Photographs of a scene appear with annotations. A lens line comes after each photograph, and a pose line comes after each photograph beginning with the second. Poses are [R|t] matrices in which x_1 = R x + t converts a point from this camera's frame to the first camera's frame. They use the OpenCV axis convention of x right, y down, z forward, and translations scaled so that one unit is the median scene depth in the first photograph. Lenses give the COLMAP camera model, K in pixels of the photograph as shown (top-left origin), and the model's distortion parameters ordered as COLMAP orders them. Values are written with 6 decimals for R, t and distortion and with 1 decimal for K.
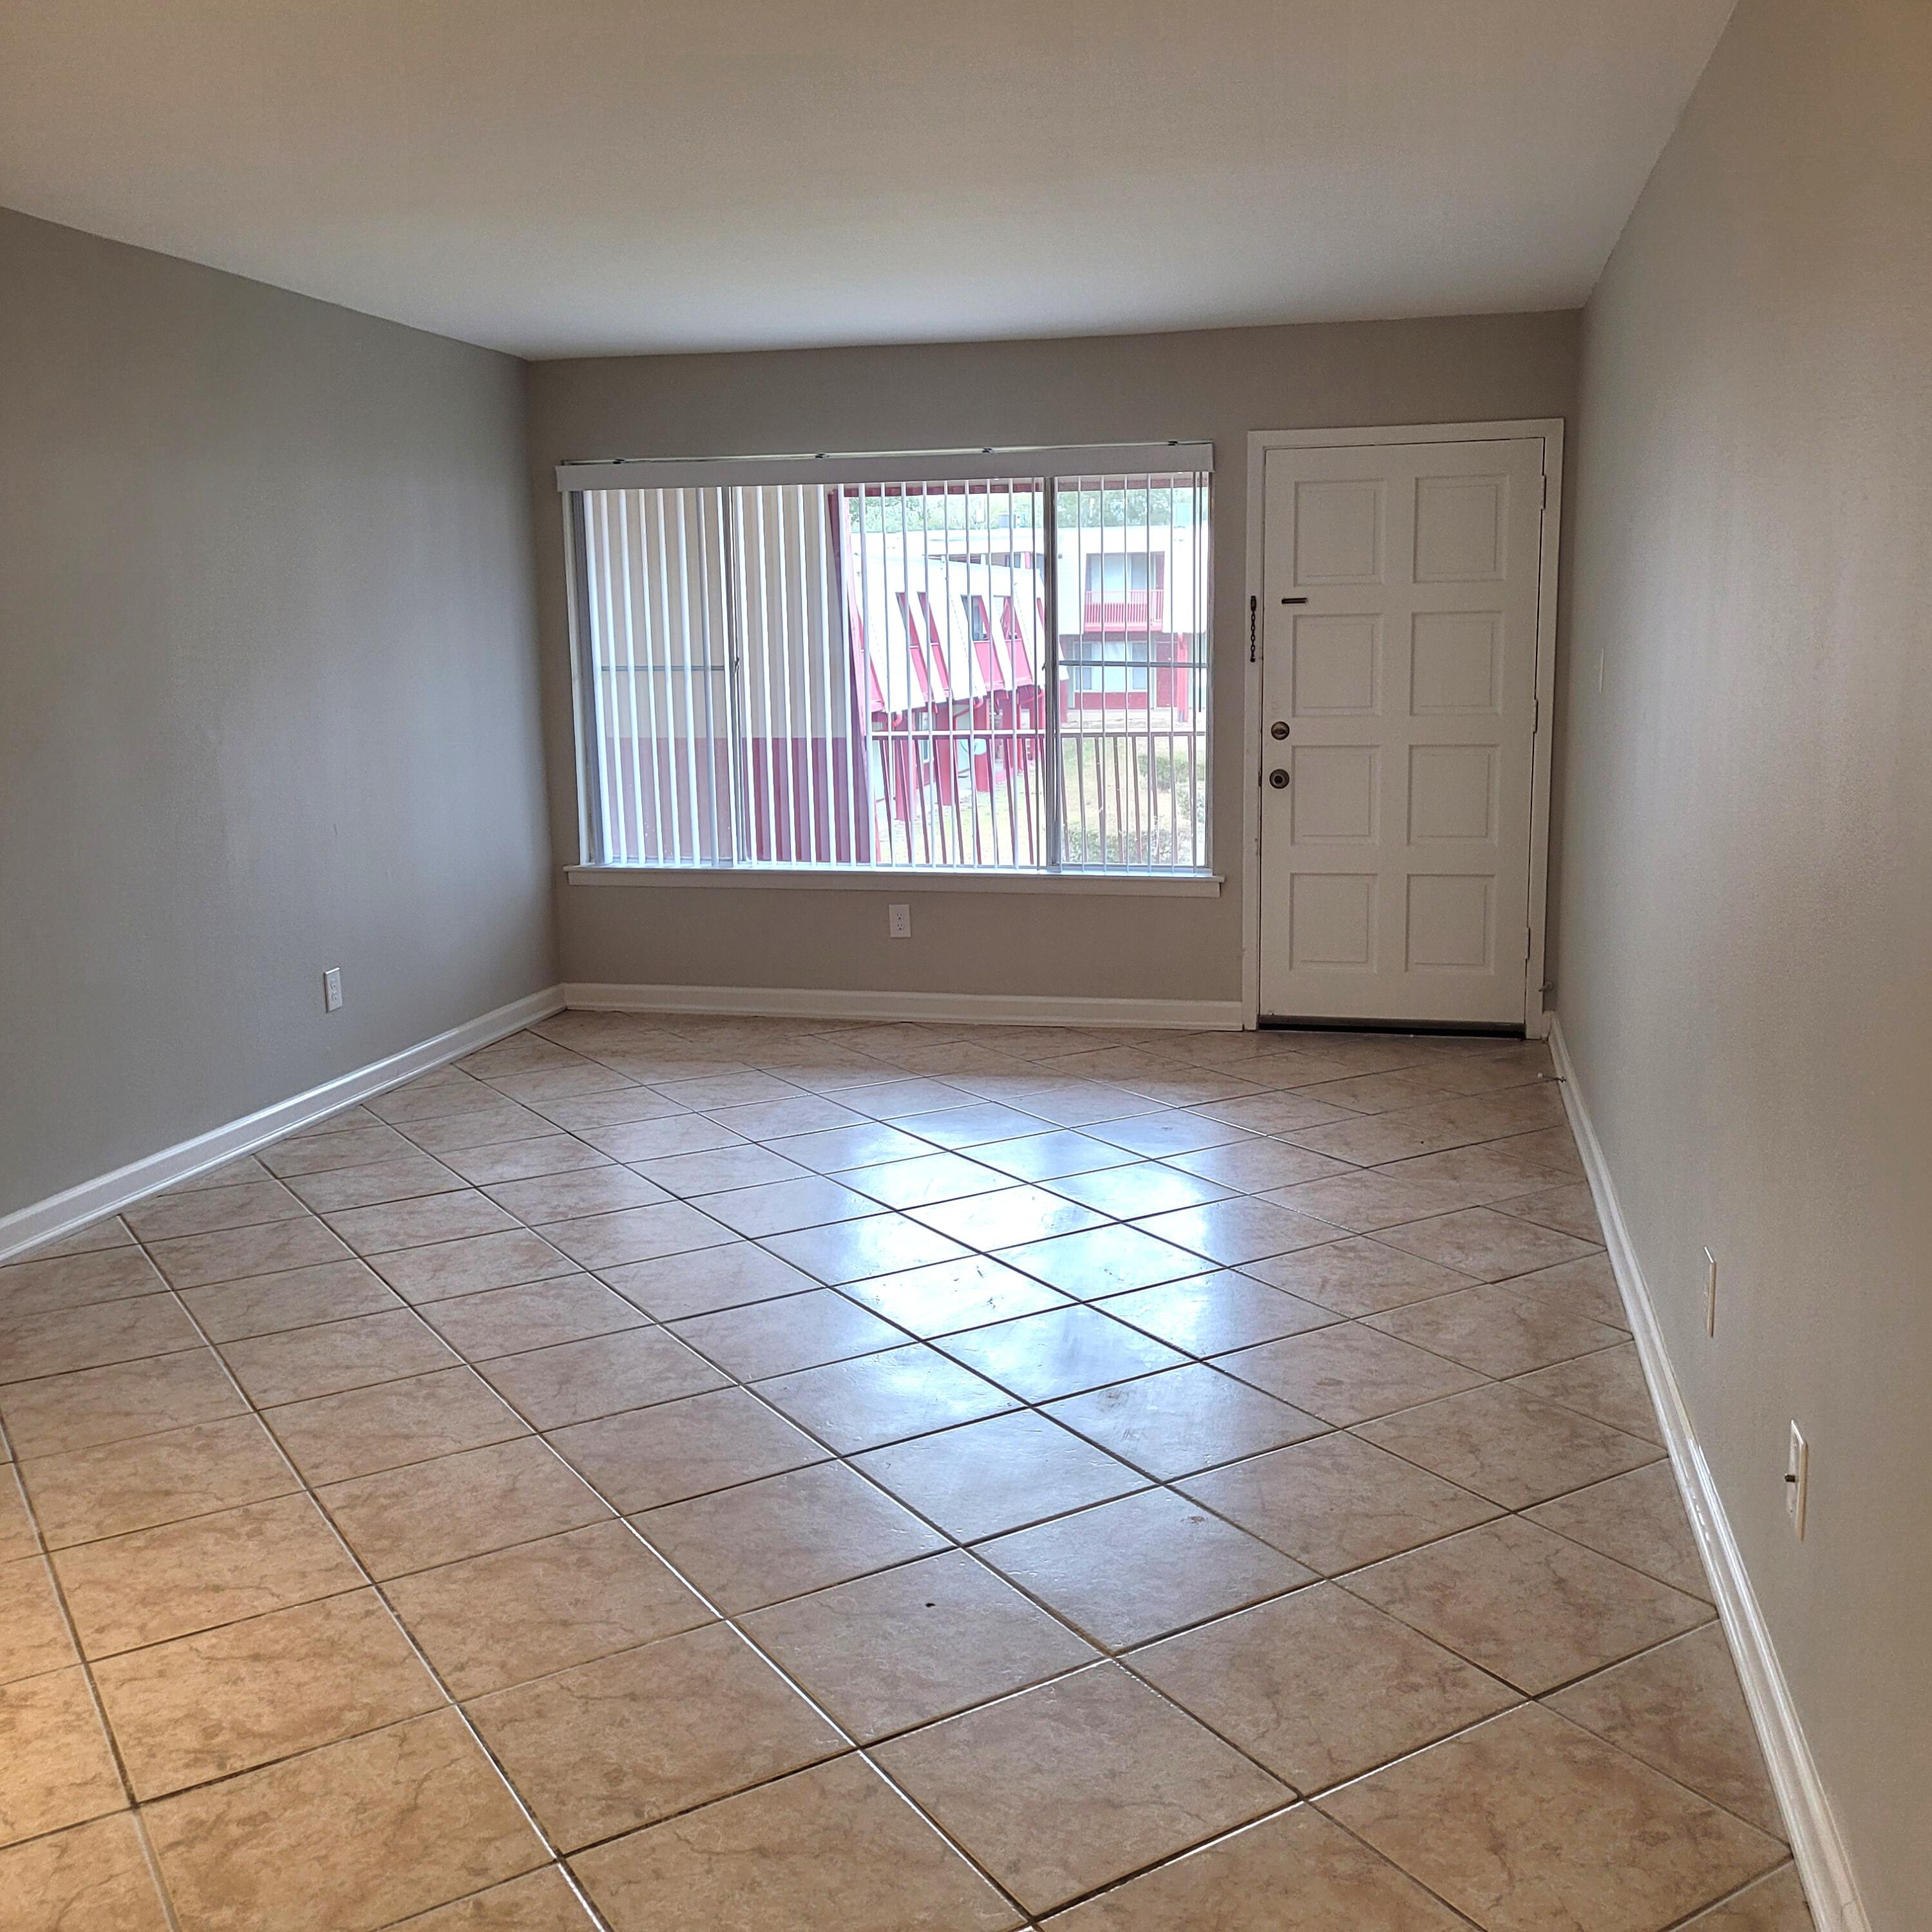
lens RADIAL K [[1934.7, 0, 960.3], [0, 1934.7, 917.4], [0, 0, 1]] dist [0.061605, -0.025411]
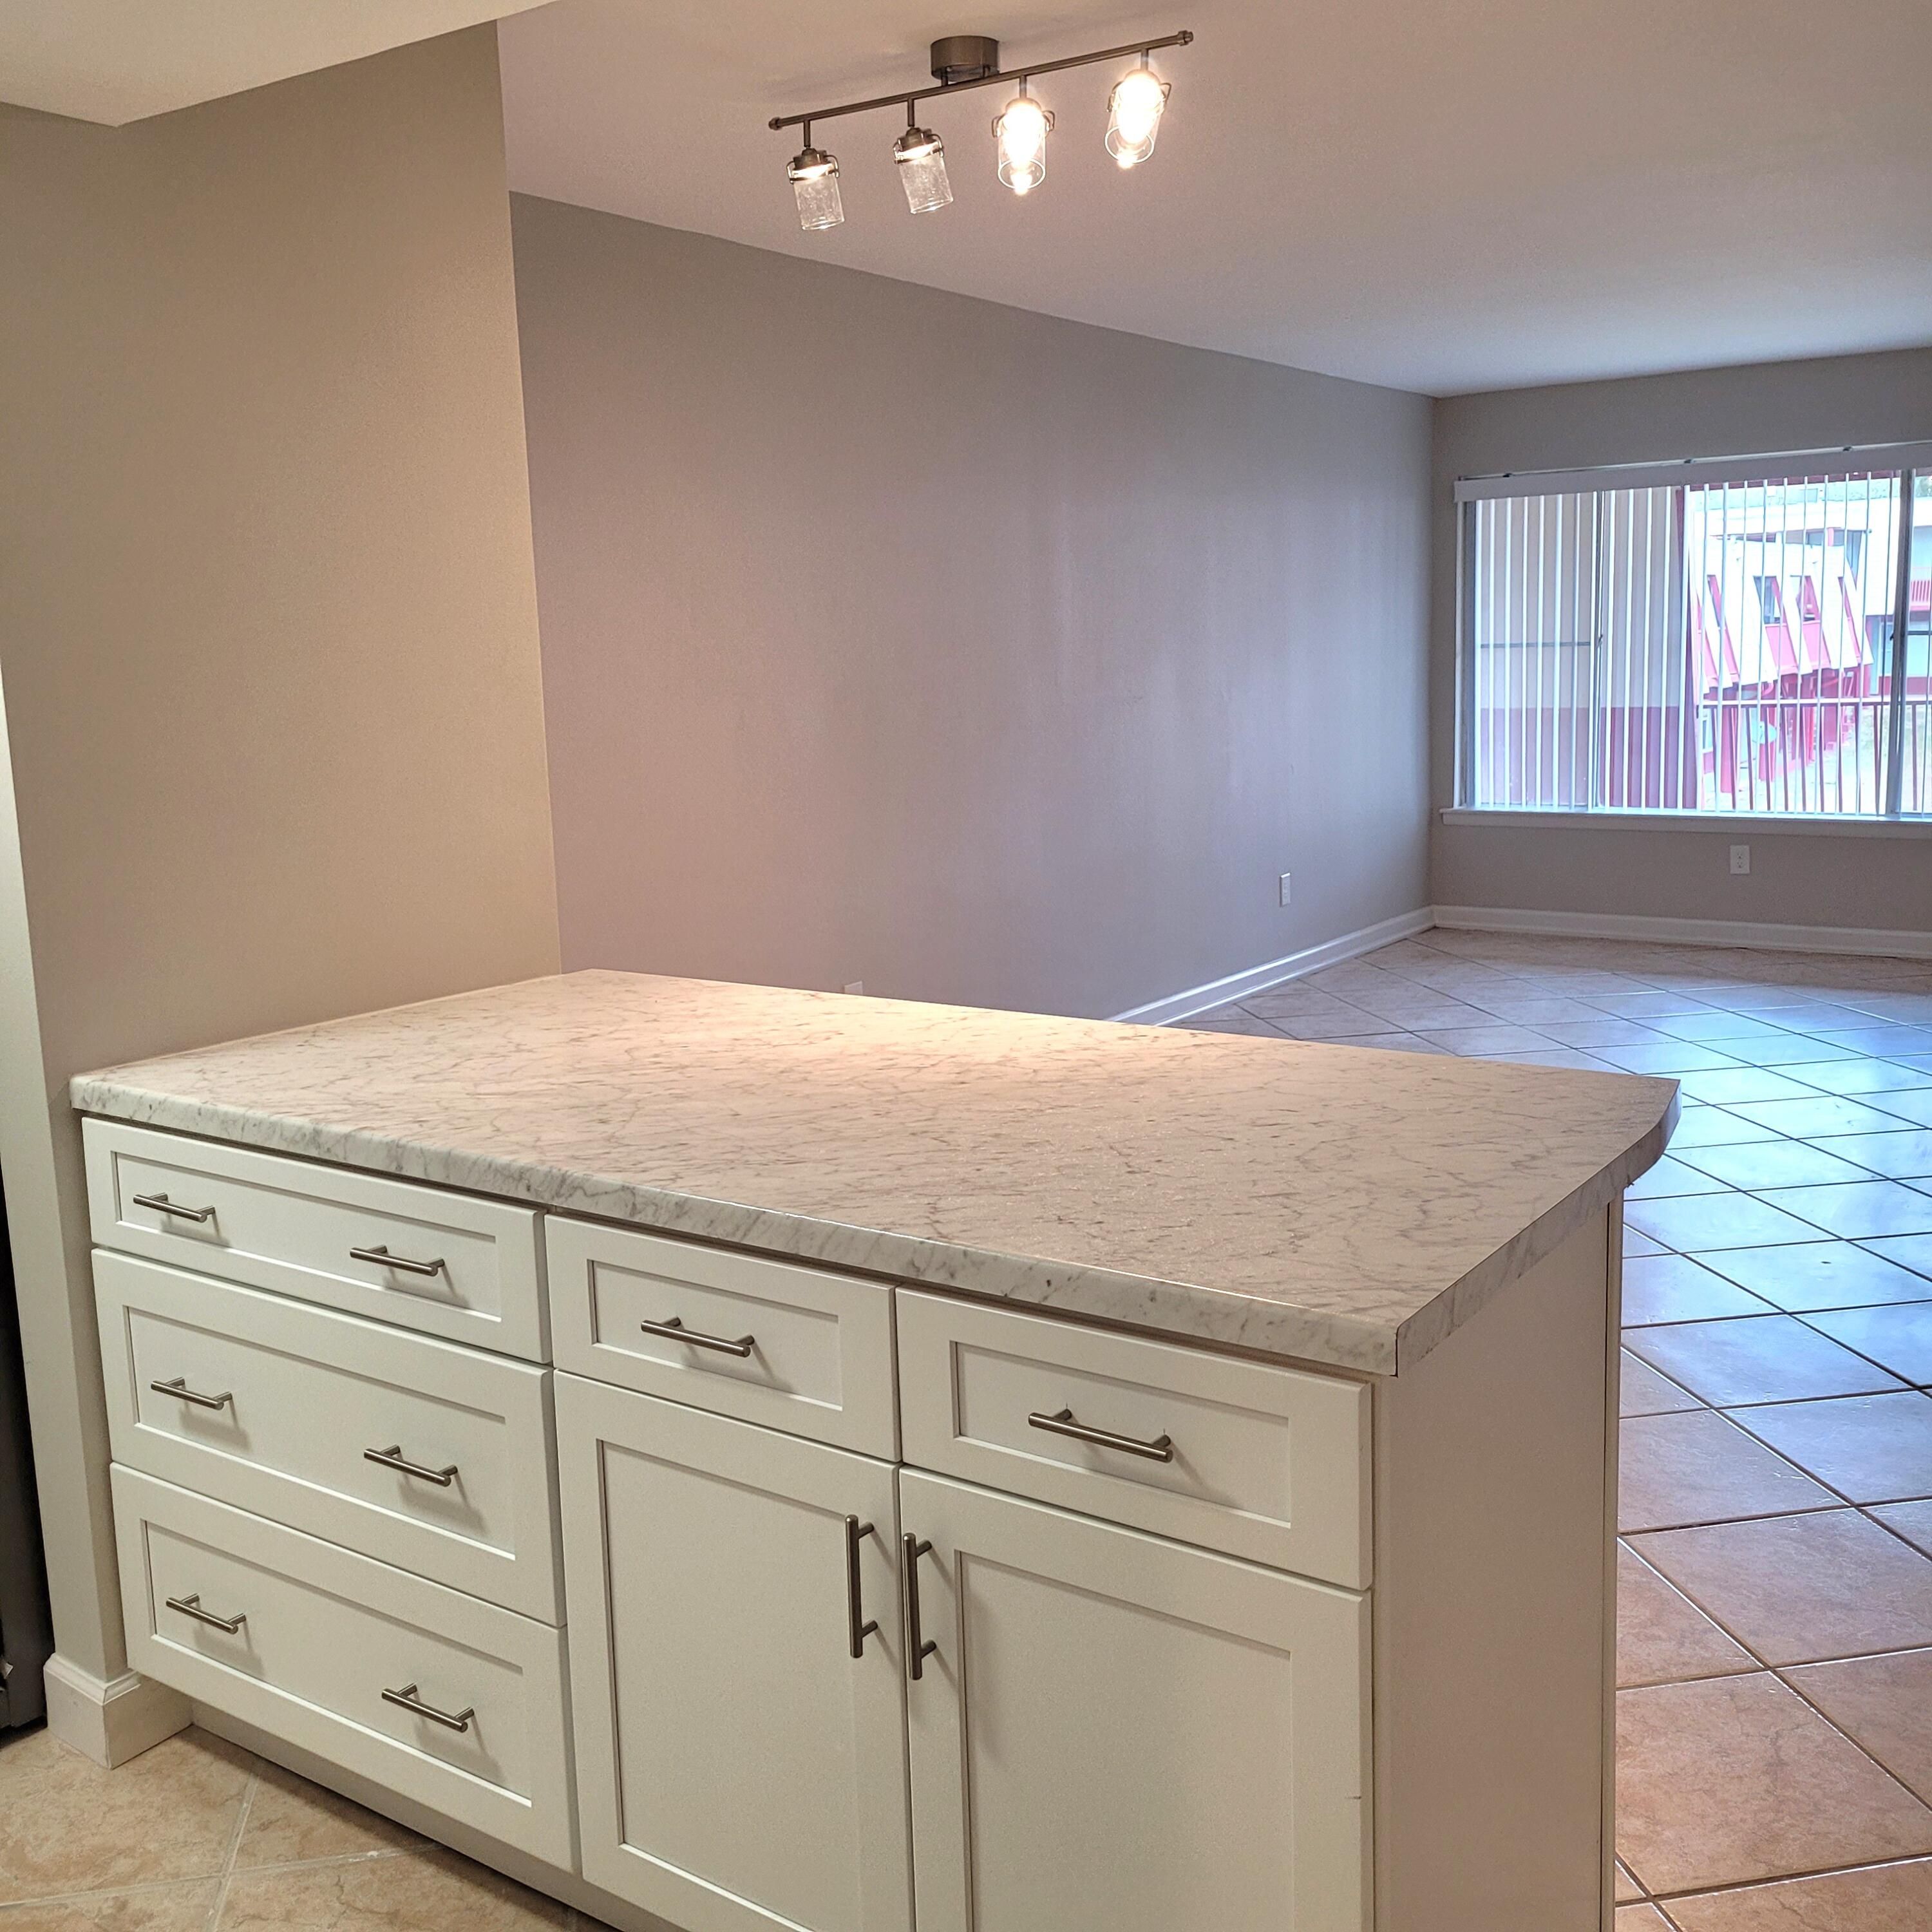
lens RADIAL K [[1934.7, 0, 960.3], [0, 1934.7, 917.4], [0, 0, 1]] dist [0.061605, -0.025411]
pose [[0.931098, 0.041178, -0.362437, -0.040109], [-0.039682, 0.999145, 0.011576, 0.040440], [0.362604, 0.003604, 0.931936, -0.252554]]
